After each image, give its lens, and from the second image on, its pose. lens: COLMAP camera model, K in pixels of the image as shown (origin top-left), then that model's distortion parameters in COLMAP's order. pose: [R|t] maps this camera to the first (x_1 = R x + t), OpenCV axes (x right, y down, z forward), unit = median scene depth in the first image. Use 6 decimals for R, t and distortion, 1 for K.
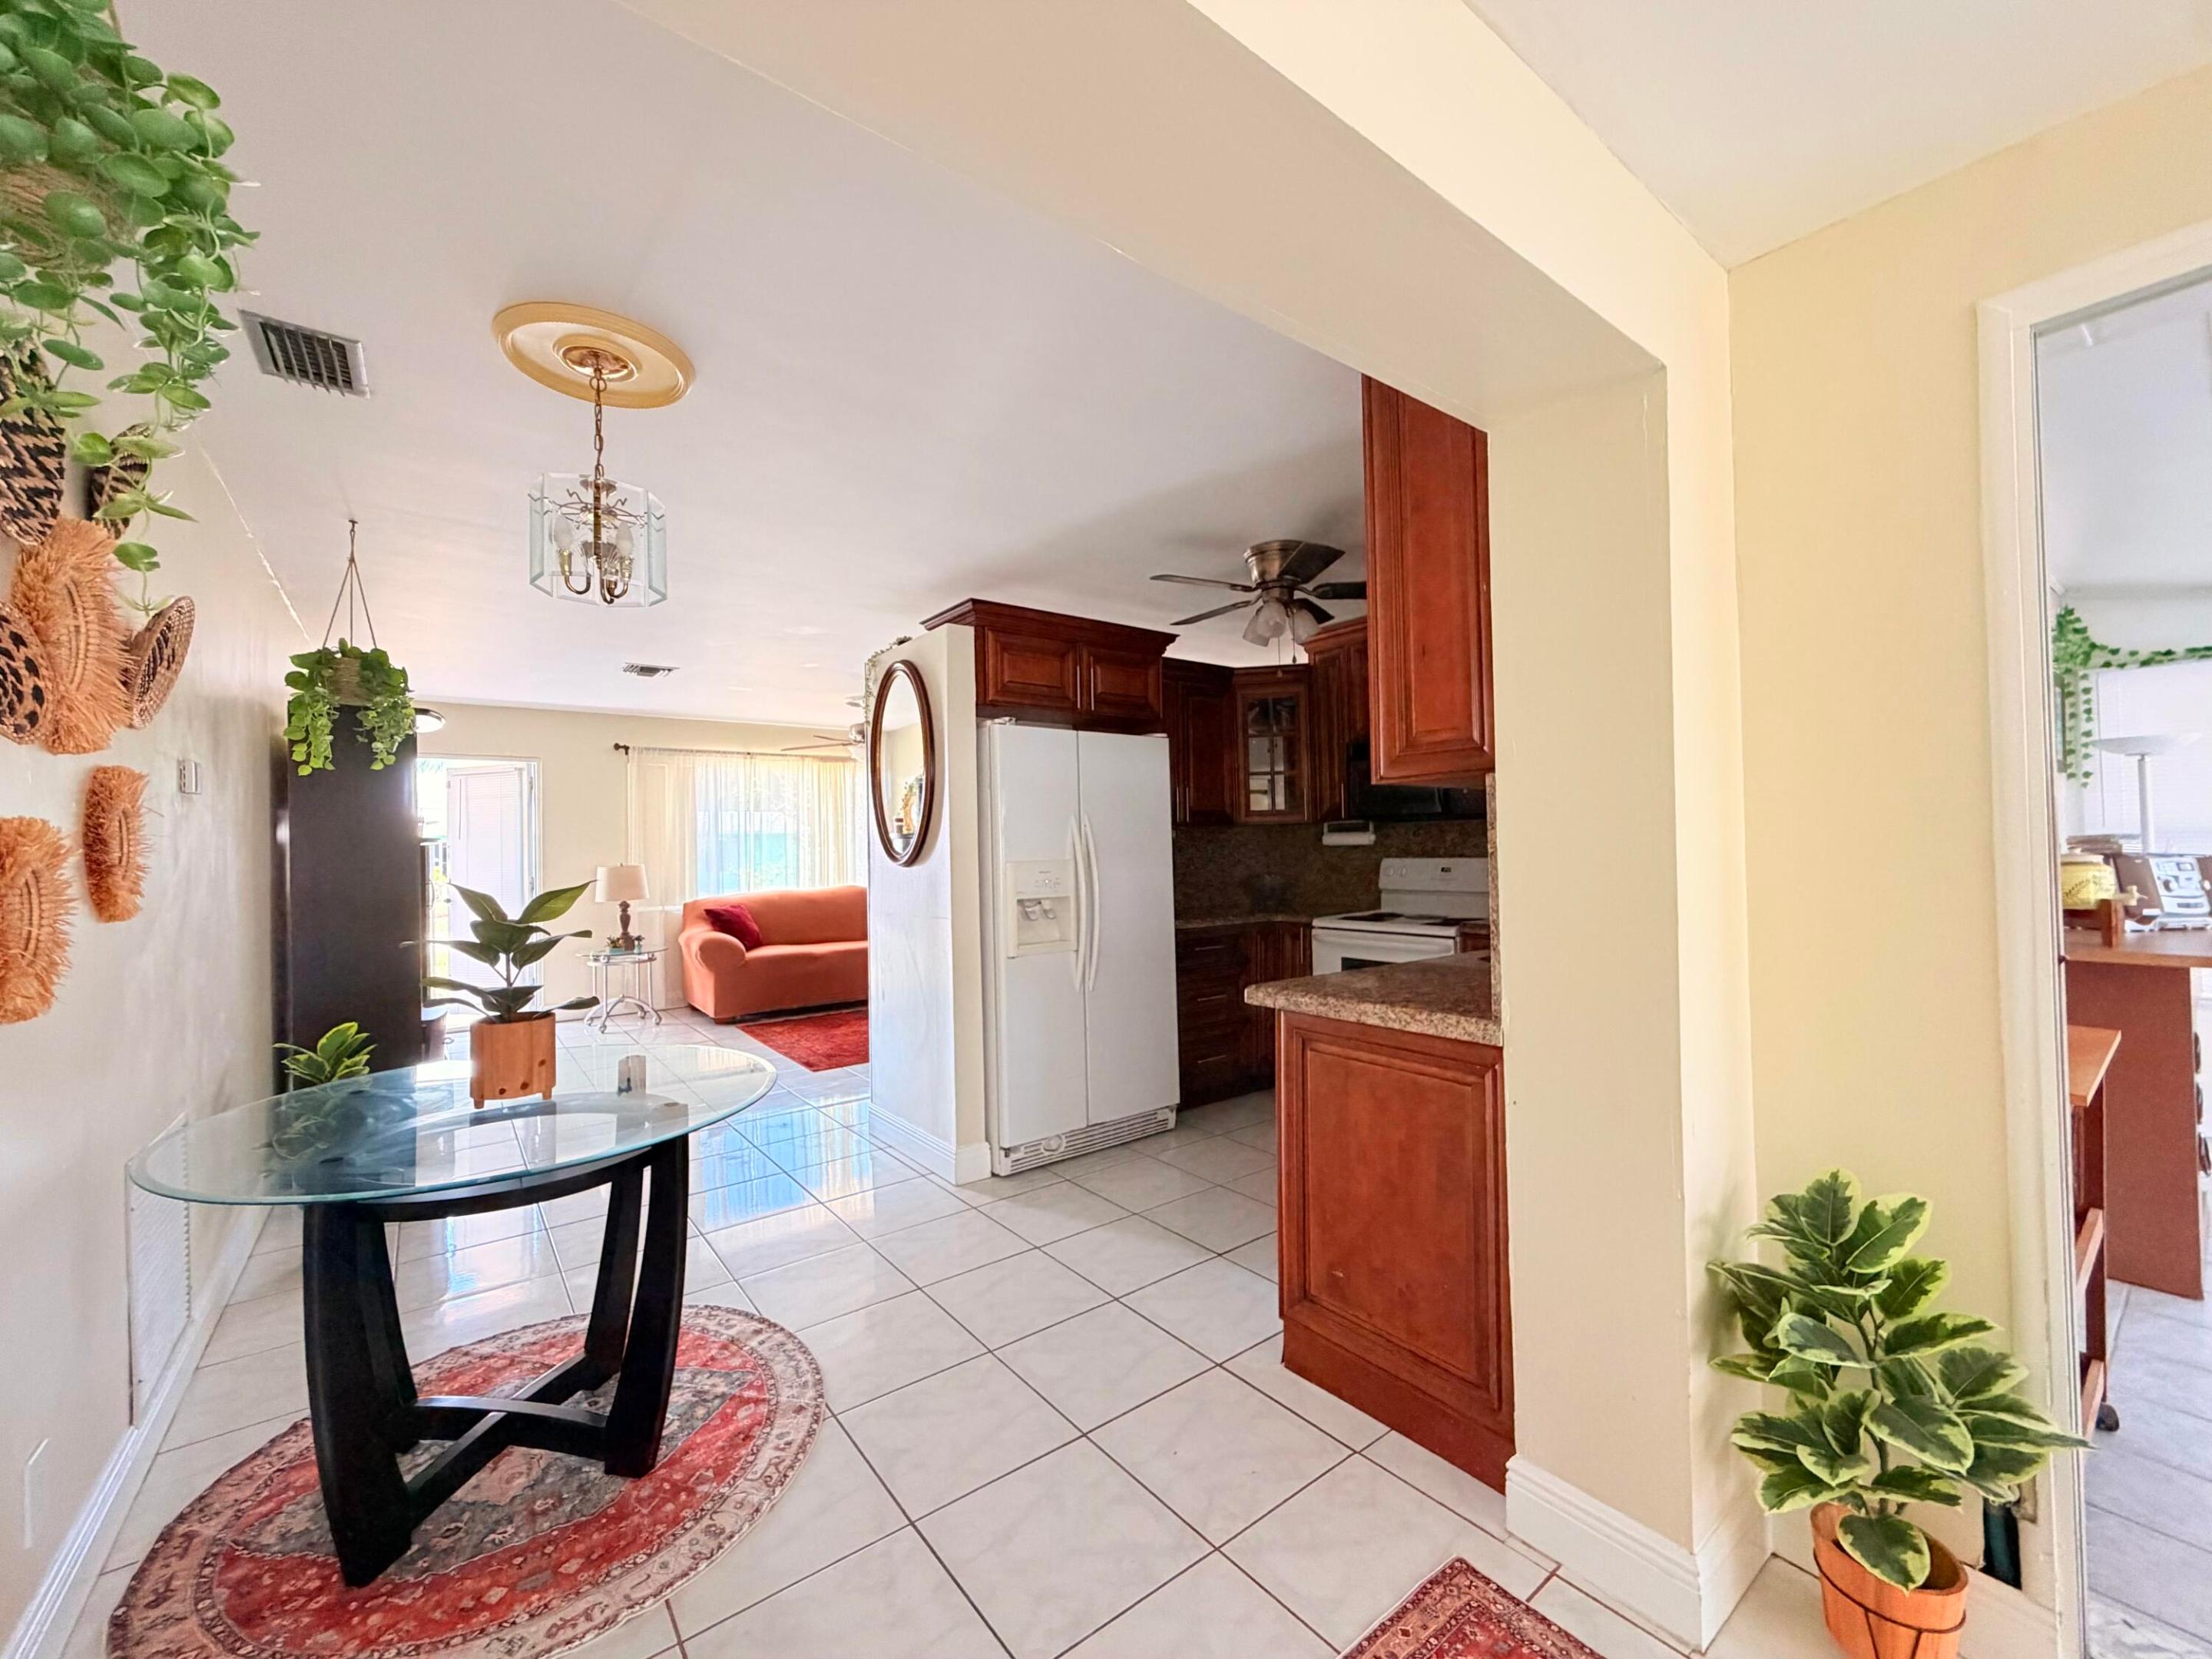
lens RADIAL K [[887.1, 0, 1106.0], [0, 887.1, 829.5], [0, 0, 1]] dist [0.000170, 0.000177]
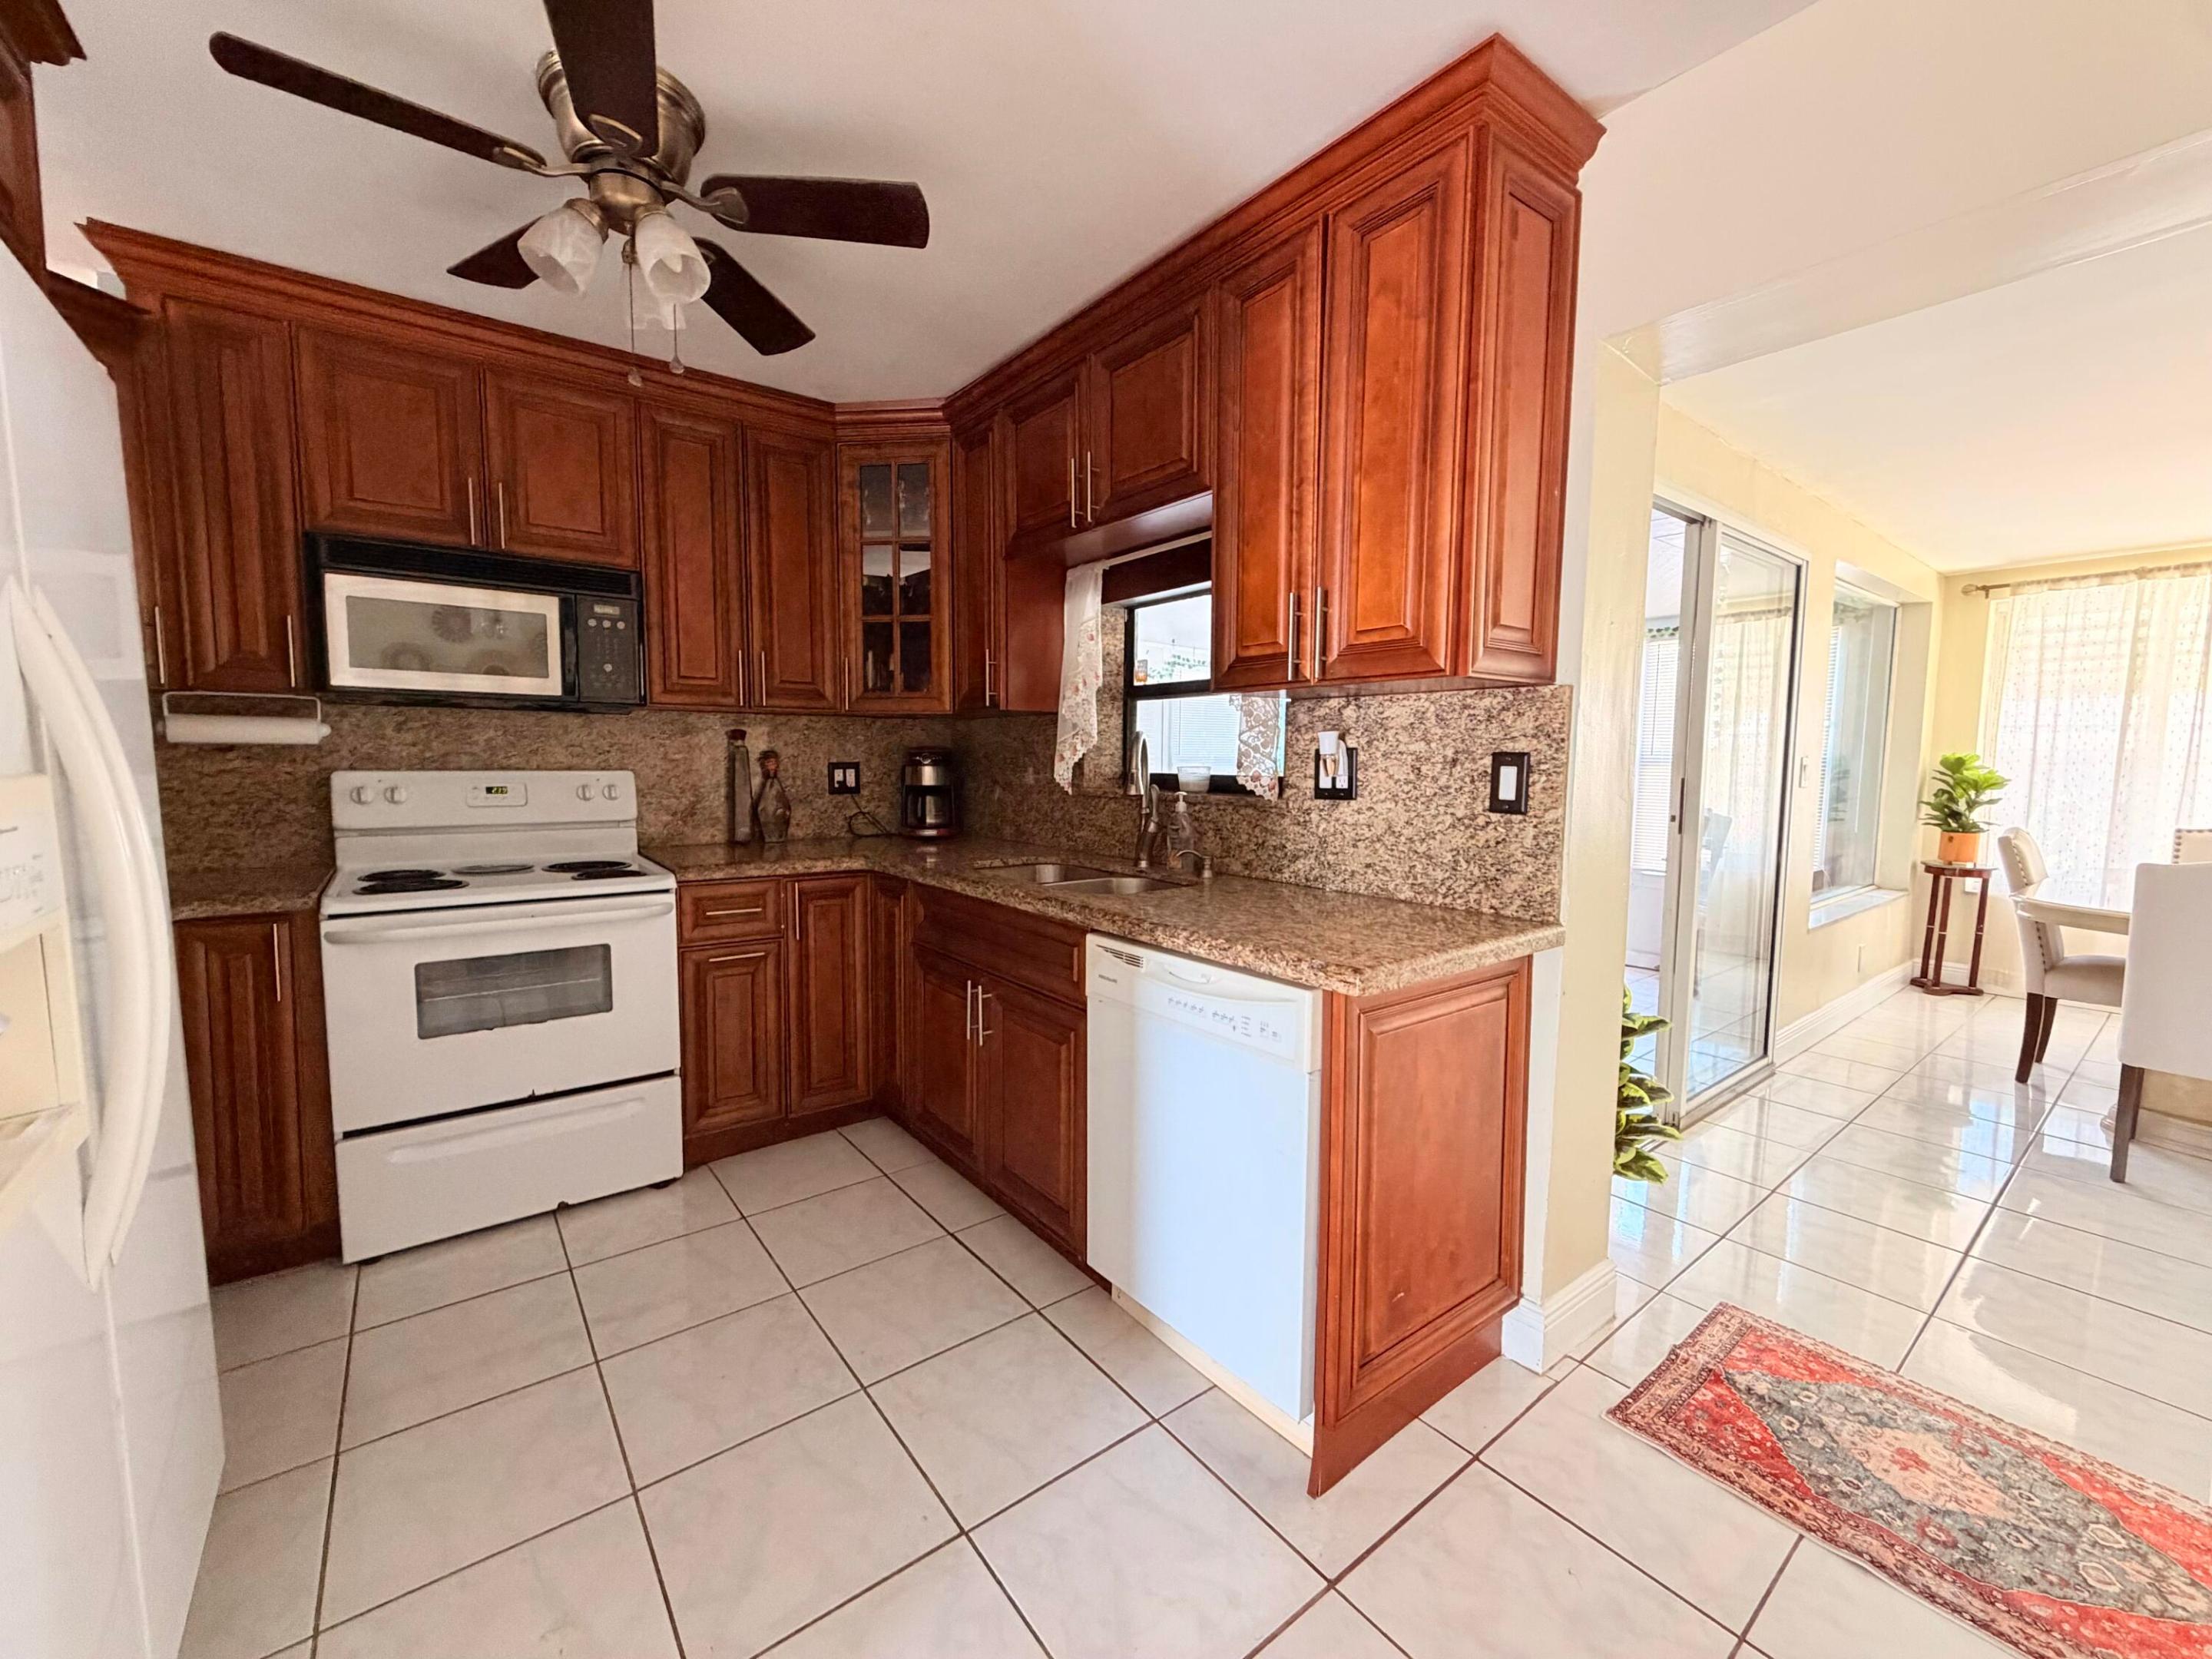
lens RADIAL K [[887.1, 0, 1106.0], [0, 887.1, 829.5], [0, 0, 1]] dist [0.000170, 0.000177]
pose [[0.003410, -0.060905, 0.998138, -0.228640], [-0.035232, 0.997517, 0.060987, 0.020279], [-0.999373, -0.035374, 0.001256, 0.575273]]
